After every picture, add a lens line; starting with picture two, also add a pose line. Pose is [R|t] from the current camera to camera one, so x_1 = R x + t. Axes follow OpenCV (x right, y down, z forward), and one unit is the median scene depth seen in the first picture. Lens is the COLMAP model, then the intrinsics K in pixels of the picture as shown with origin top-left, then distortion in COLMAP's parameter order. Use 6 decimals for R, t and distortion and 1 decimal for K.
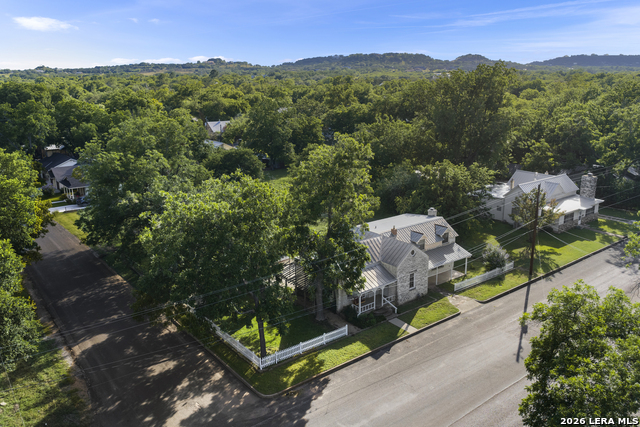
lens RADIAL K [[533.8, 0, 320.0], [0, 533.8, 213.5], [0, 0, 1]] dist [0.008323, -0.012797]
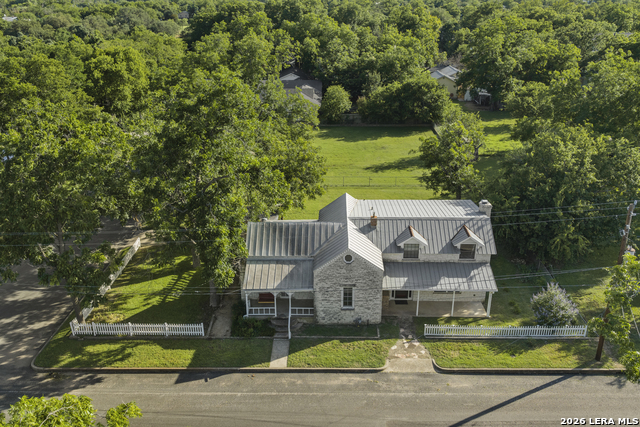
lens RADIAL K [[533.8, 0, 320.0], [0, 533.8, 213.5], [0, 0, 1]] dist [0.008323, -0.012797]
pose [[0.775088, 0.245302, -0.582293, 0.392231], [-0.162762, 0.967977, 0.191127, -0.076578], [0.610530, -0.053365, 0.790193, 0.345534]]
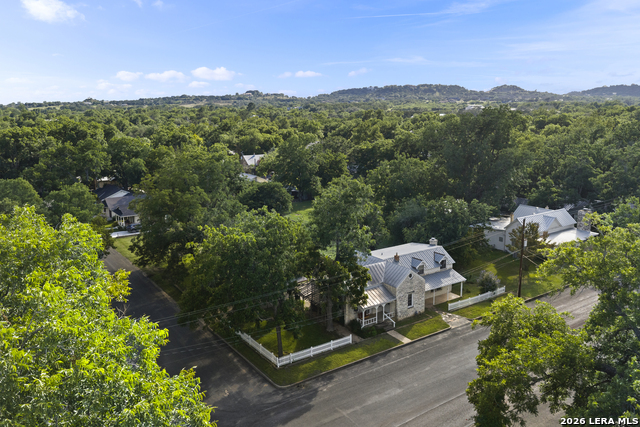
lens RADIAL K [[533.8, 0, 320.0], [0, 533.8, 213.5], [0, 0, 1]] dist [0.008323, -0.012797]
pose [[0.997865, 0.010067, -0.064530, 0.037119], [-0.013497, 0.998506, -0.052944, 0.000774], [0.063901, 0.053702, 0.996510, -0.146378]]
